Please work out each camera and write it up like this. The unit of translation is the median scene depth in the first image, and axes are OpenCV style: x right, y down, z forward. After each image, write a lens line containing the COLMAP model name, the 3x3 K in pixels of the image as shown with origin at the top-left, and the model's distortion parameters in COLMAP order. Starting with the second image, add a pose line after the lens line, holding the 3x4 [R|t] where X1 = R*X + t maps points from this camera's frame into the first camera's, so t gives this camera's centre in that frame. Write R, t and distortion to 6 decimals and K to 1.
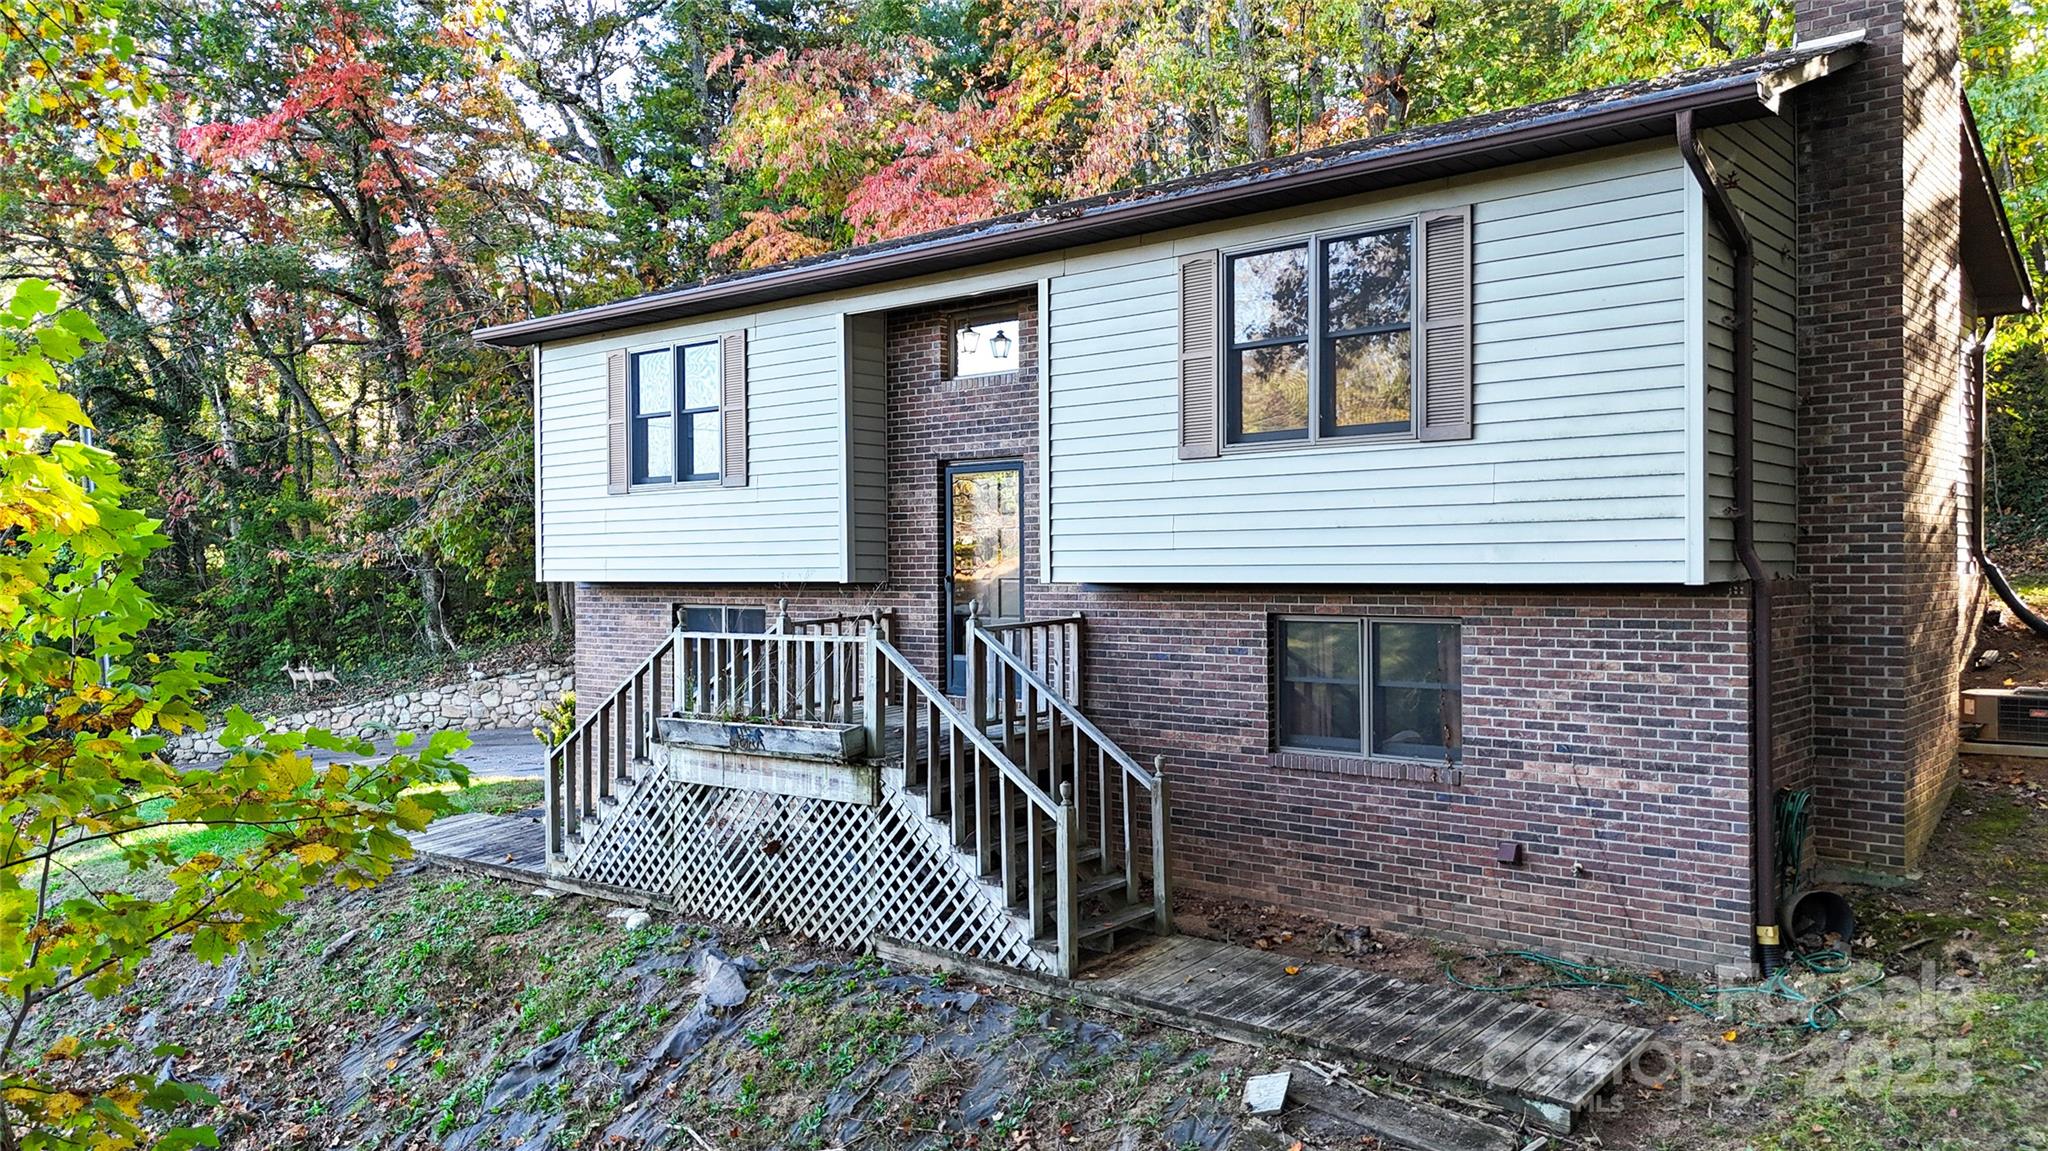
lens RADIAL K [[1512.0, 0, 1017.7], [0, 1512.0, 573.6], [0, 0, 1]] dist [0.059176, 0.002901]
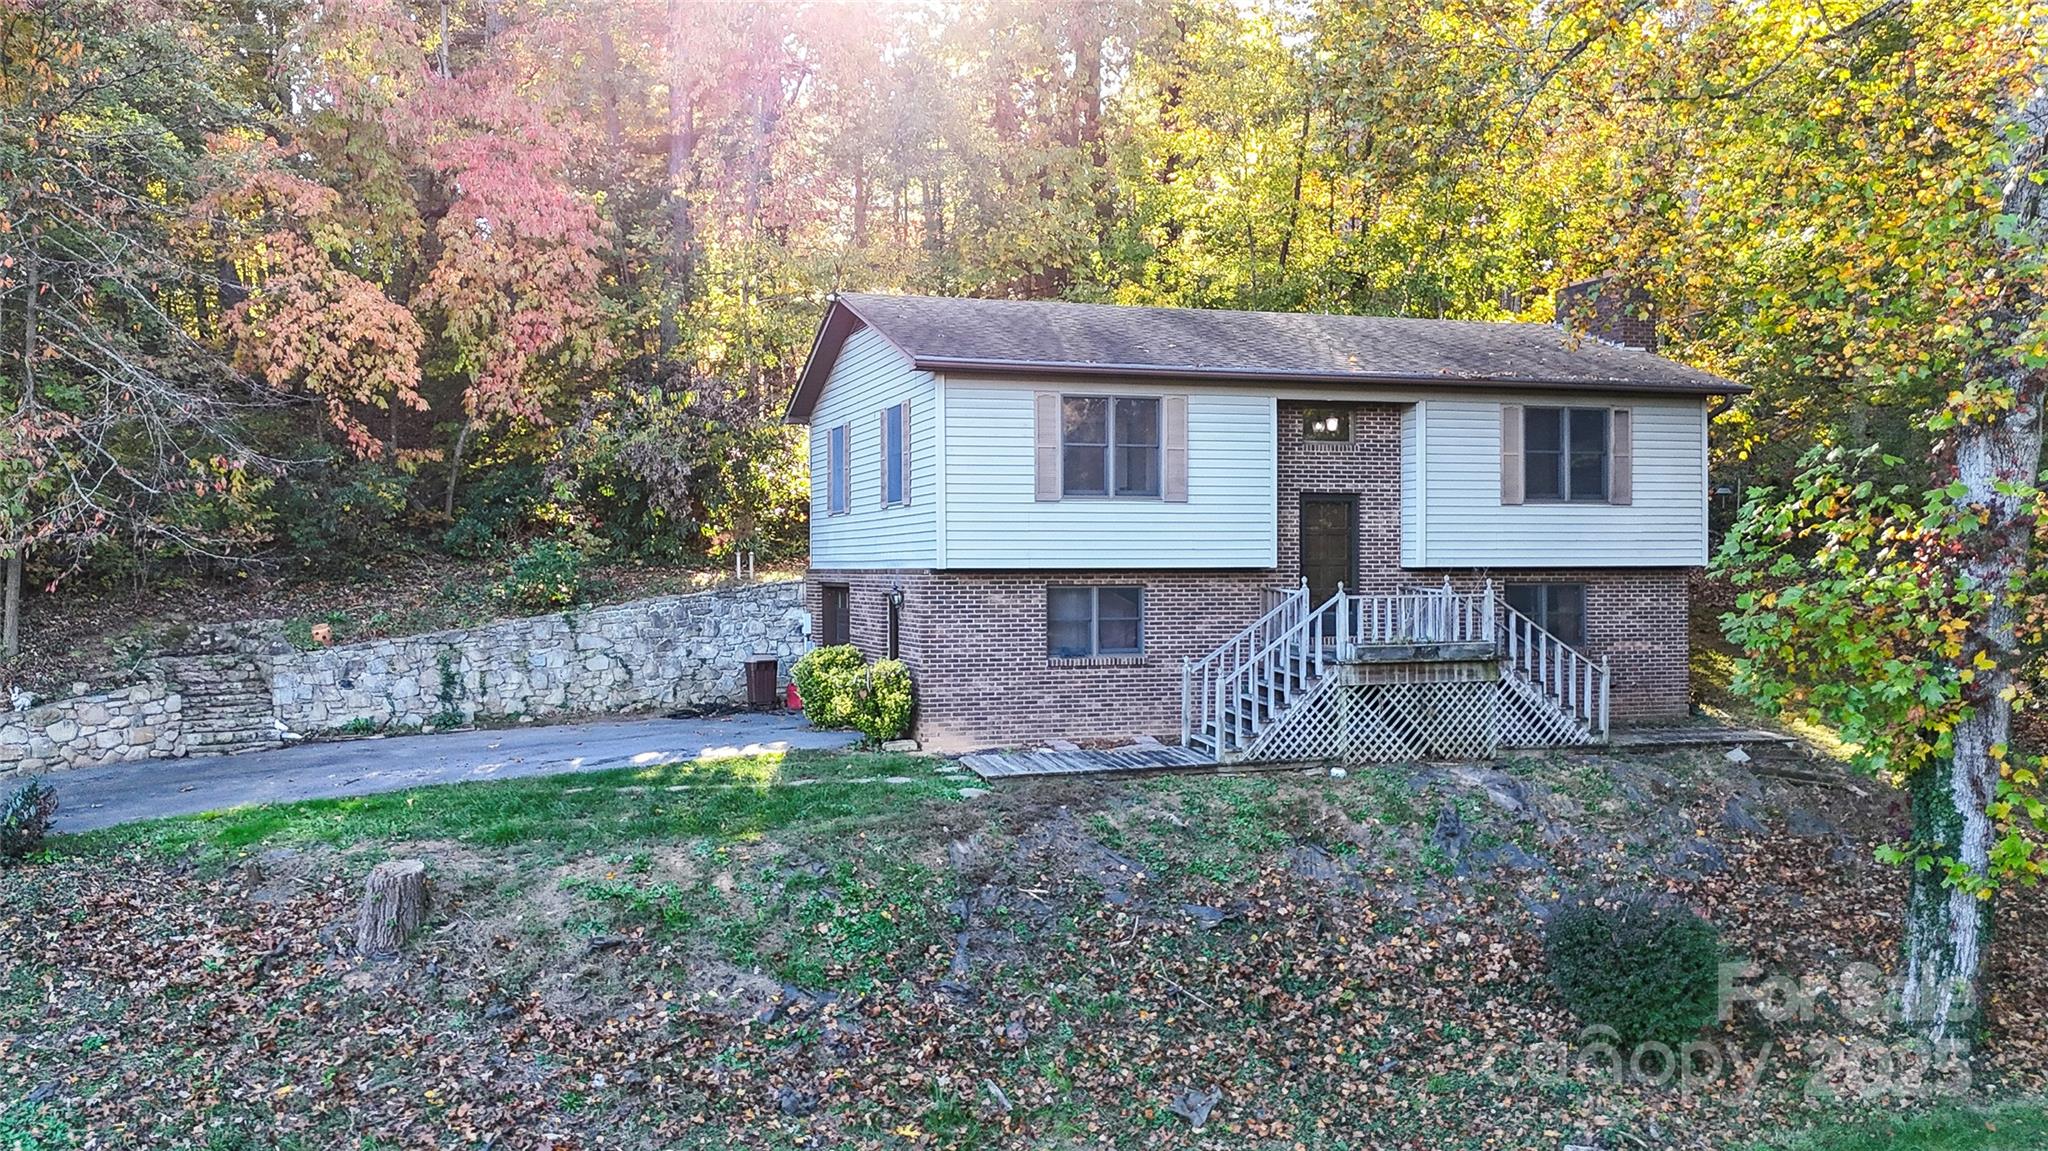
lens RADIAL K [[1724.3, 0, 1026.6], [0, 1724.3, 561.1], [0, 0, 1]] dist [0.088578, -0.120922]
pose [[0.522220, 0.006081, 0.852789, -2.217108], [0.003152, 0.999954, -0.009060, 0.018166], [-0.852805, 0.007419, 0.522177, 0.344360]]
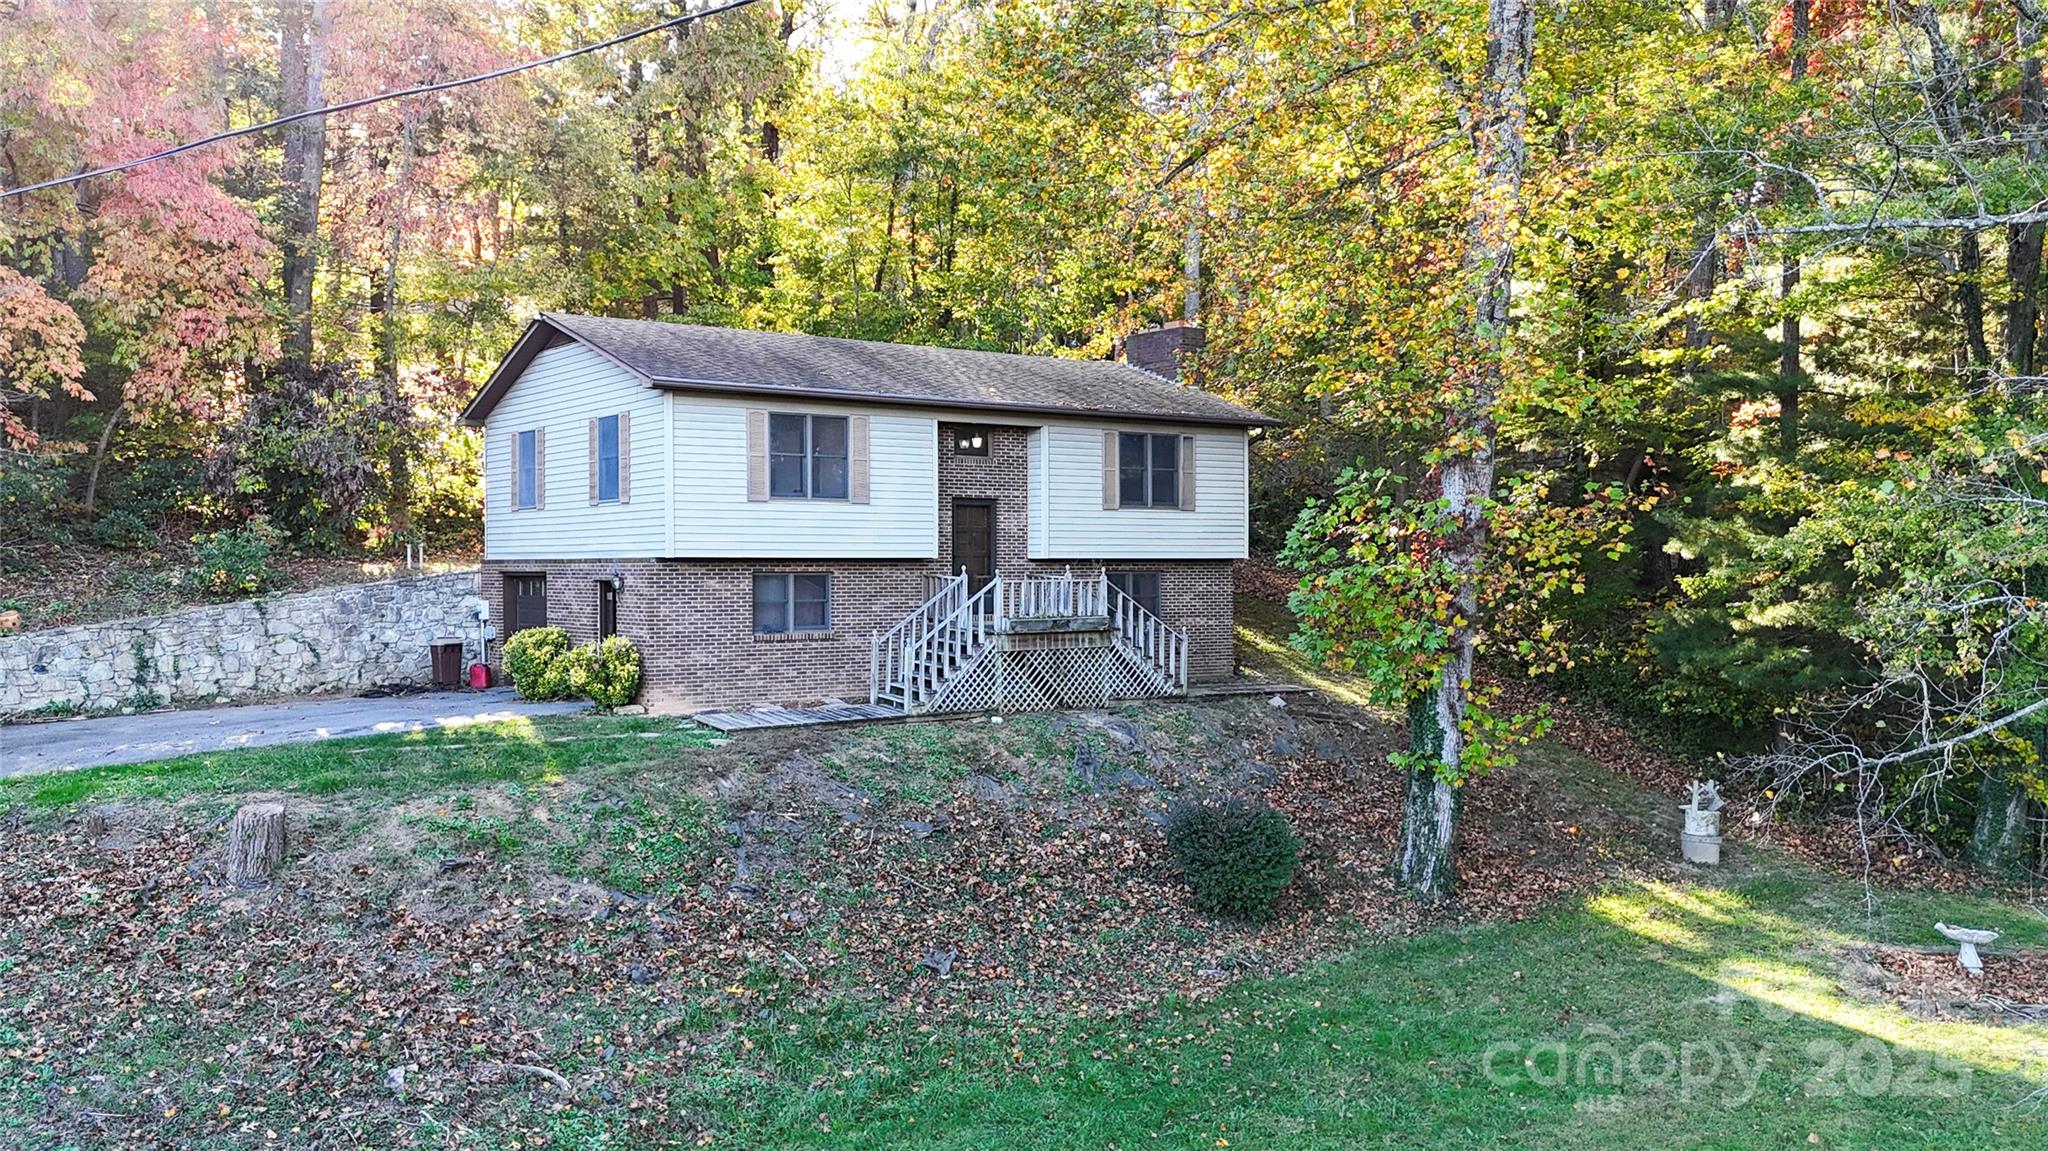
lens RADIAL K [[1724.3, 0, 1032.1], [0, 1724.3, 570.4], [0, 0, 1]] dist [0.088578, -0.120922]
pose [[0.245867, 0.003072, 0.969299, -2.753639], [0.002546, 0.999989, -0.003815, 0.037372], [-0.969300, 0.003406, 0.245857, 0.417760]]
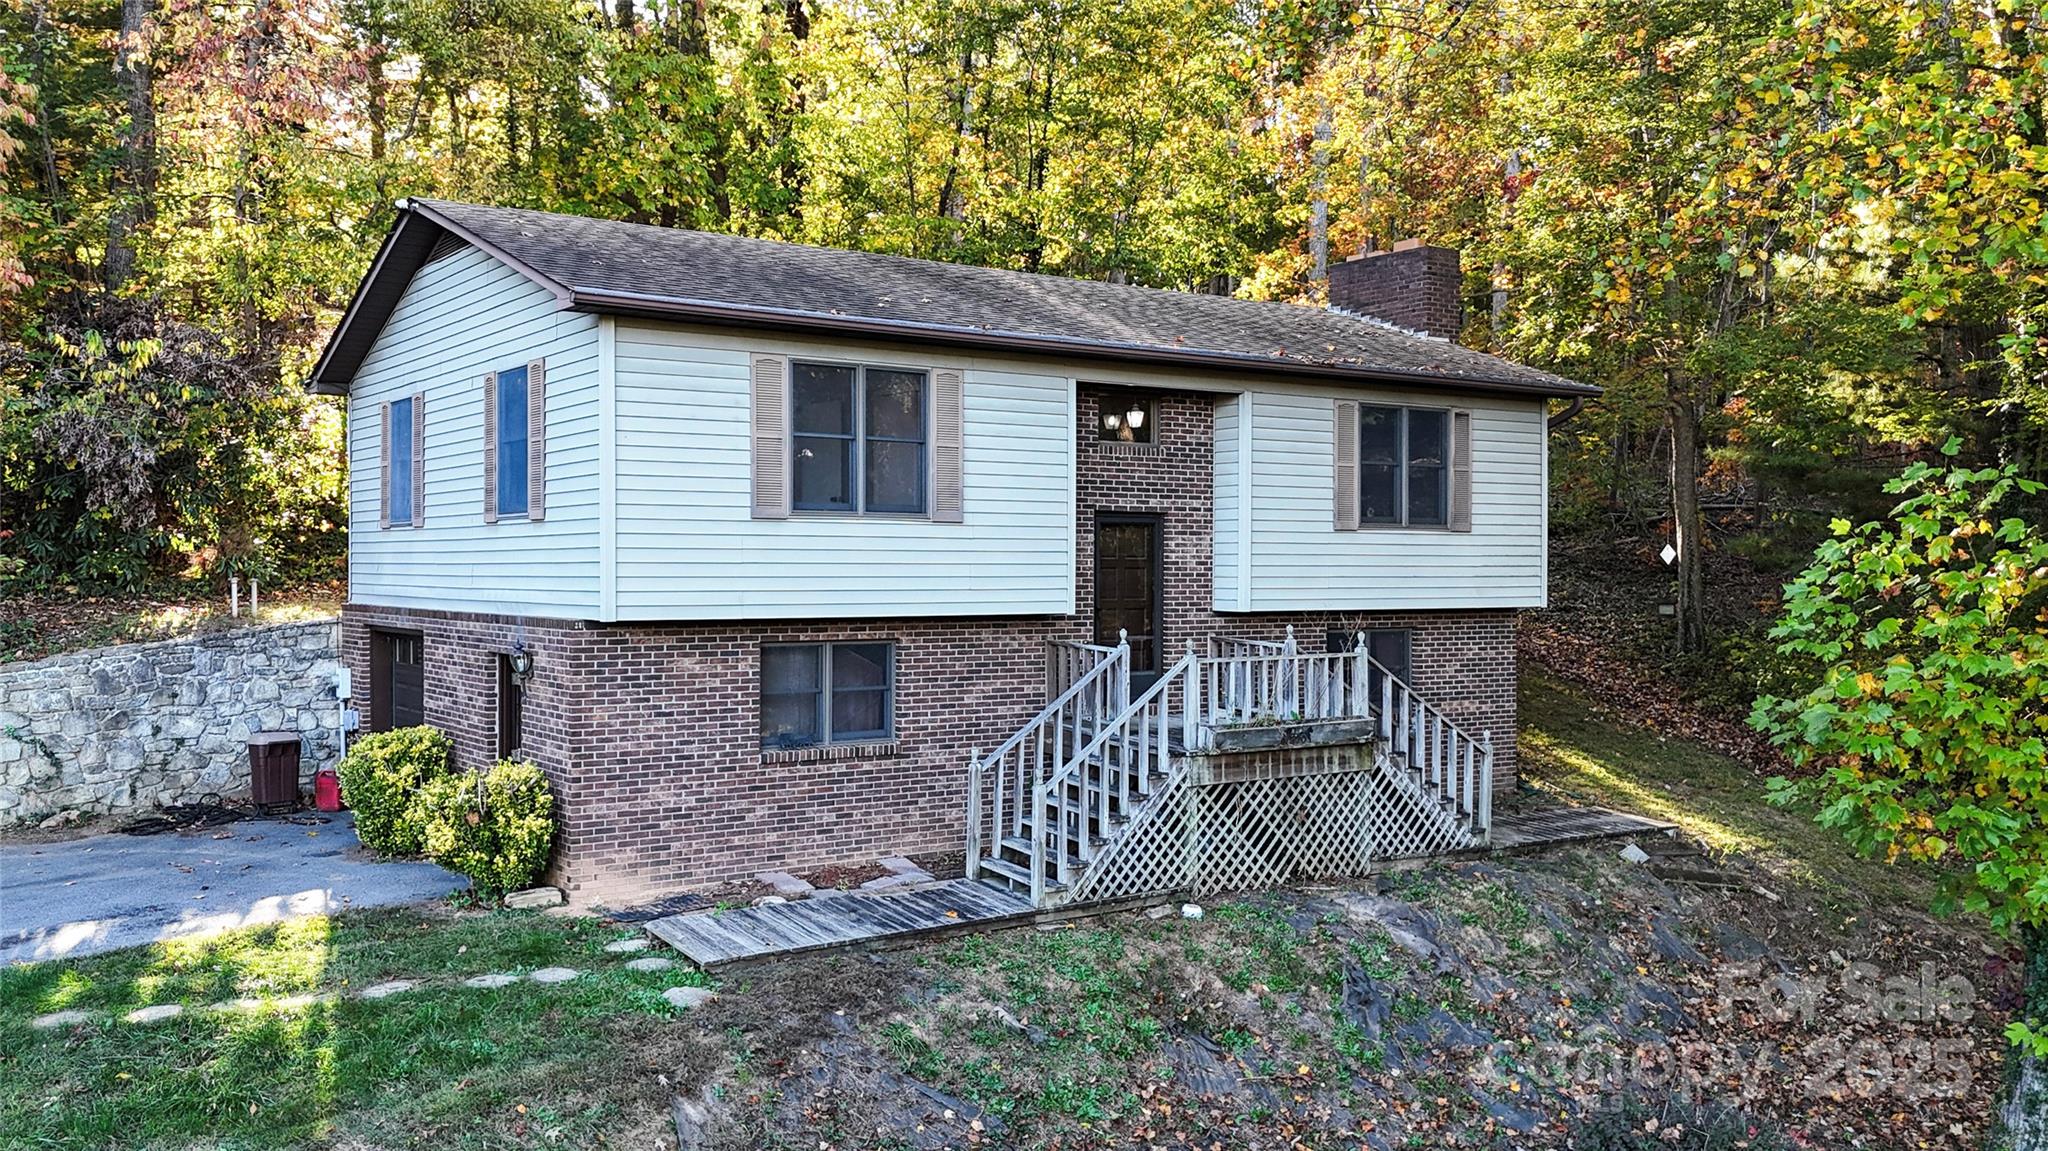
lens RADIAL K [[1724.3, 0, 1026.3], [0, 1724.3, 577.1], [0, 0, 1]] dist [0.088578, -0.120922]
pose [[0.263427, 0.000480, 0.964679, -1.704027], [-0.002291, 0.999997, 0.000128, -0.027644], [-0.964677, -0.002243, 0.263427, 0.855201]]
